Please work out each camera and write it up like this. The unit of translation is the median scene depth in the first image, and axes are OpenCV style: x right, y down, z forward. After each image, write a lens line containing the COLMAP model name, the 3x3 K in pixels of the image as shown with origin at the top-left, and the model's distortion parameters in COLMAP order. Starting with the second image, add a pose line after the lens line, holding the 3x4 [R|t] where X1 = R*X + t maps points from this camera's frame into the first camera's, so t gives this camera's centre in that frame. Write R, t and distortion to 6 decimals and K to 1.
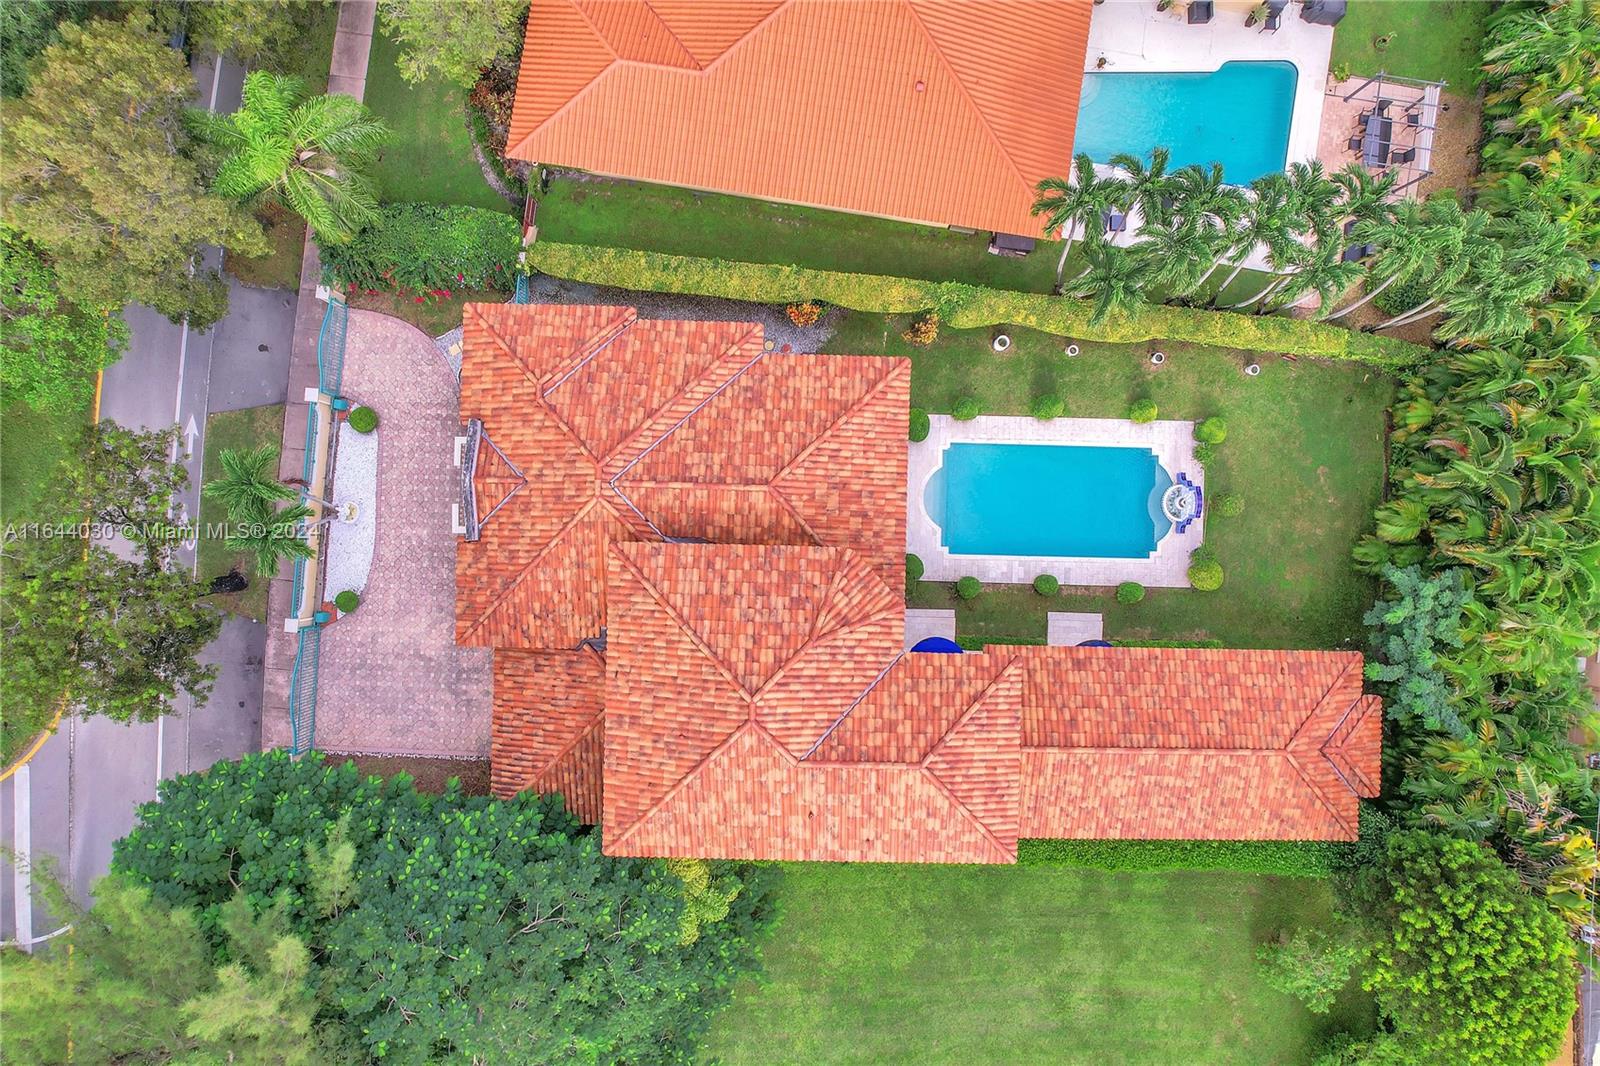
lens RADIAL K [[1026.1, 0, 802.3], [0, 1026.1, 516.4], [0, 0, 1]] dist [-0.086882, 0.080896]
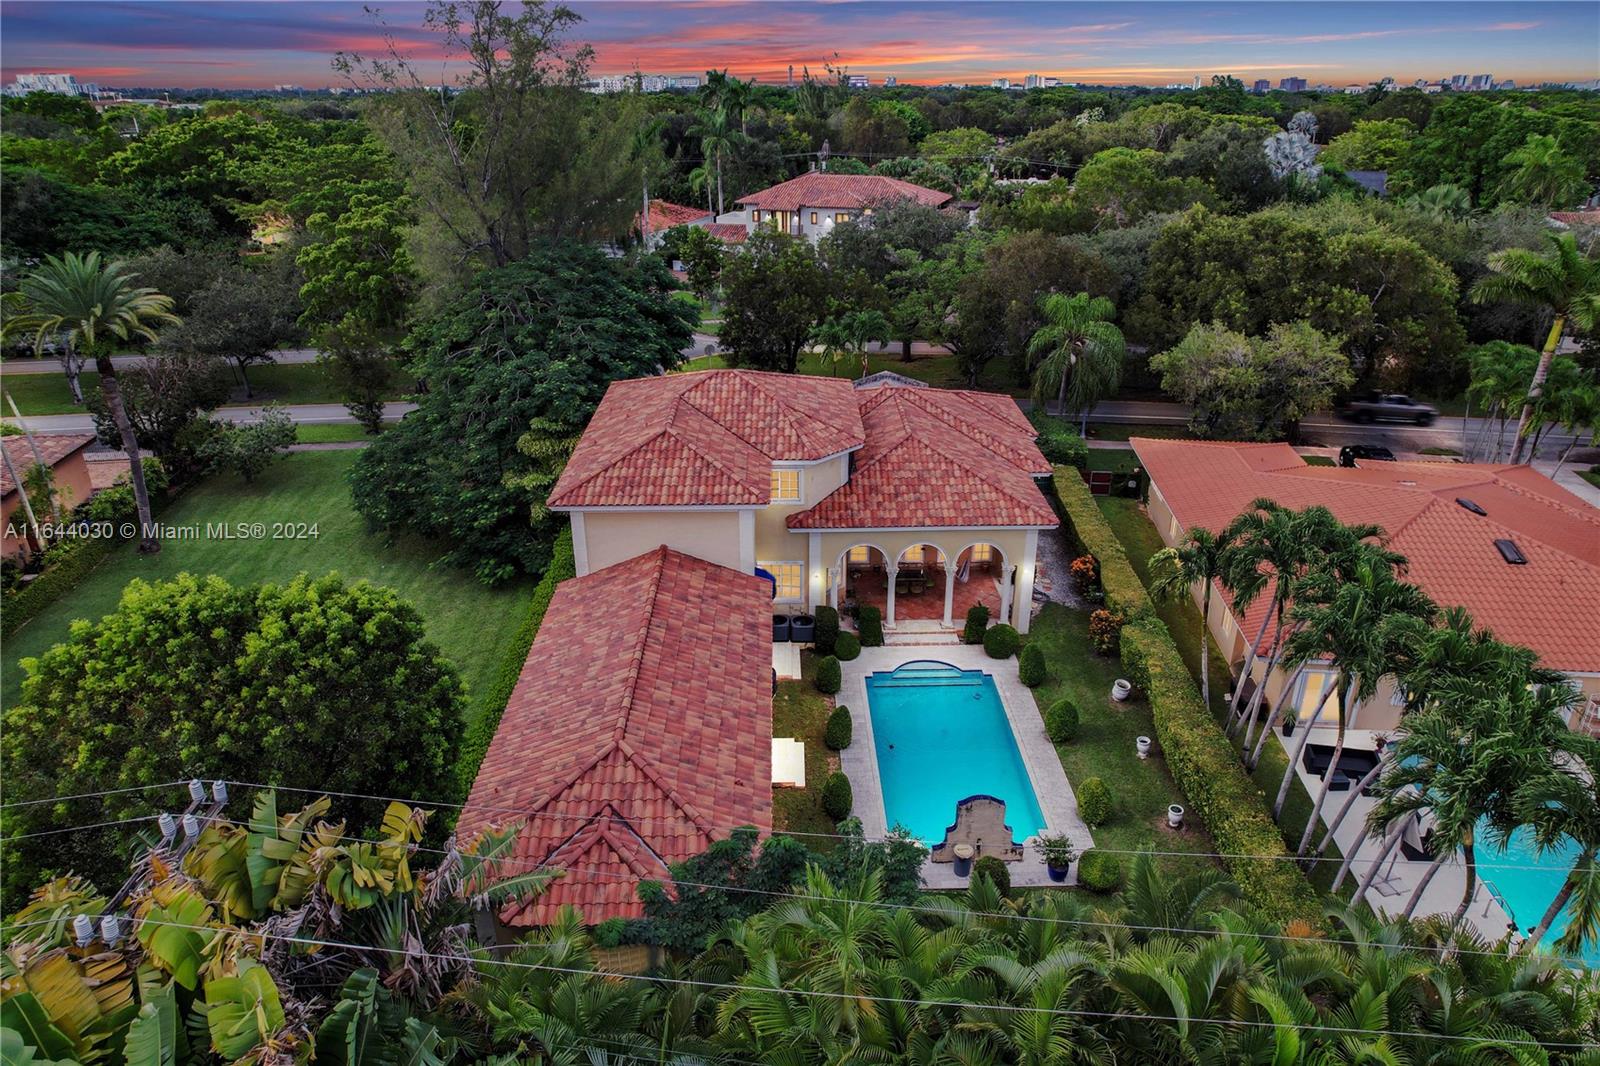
lens RADIAL K [[1026.1, 0, 802.3], [0, 1026.1, 516.4], [0, 0, 1]] dist [-0.086882, 0.080896]
pose [[0.047686, 0.385034, -0.921670, 1.039607], [-0.998754, 0.031940, -0.038331, 0.137900], [0.014680, 0.922350, 0.386078, 0.625482]]
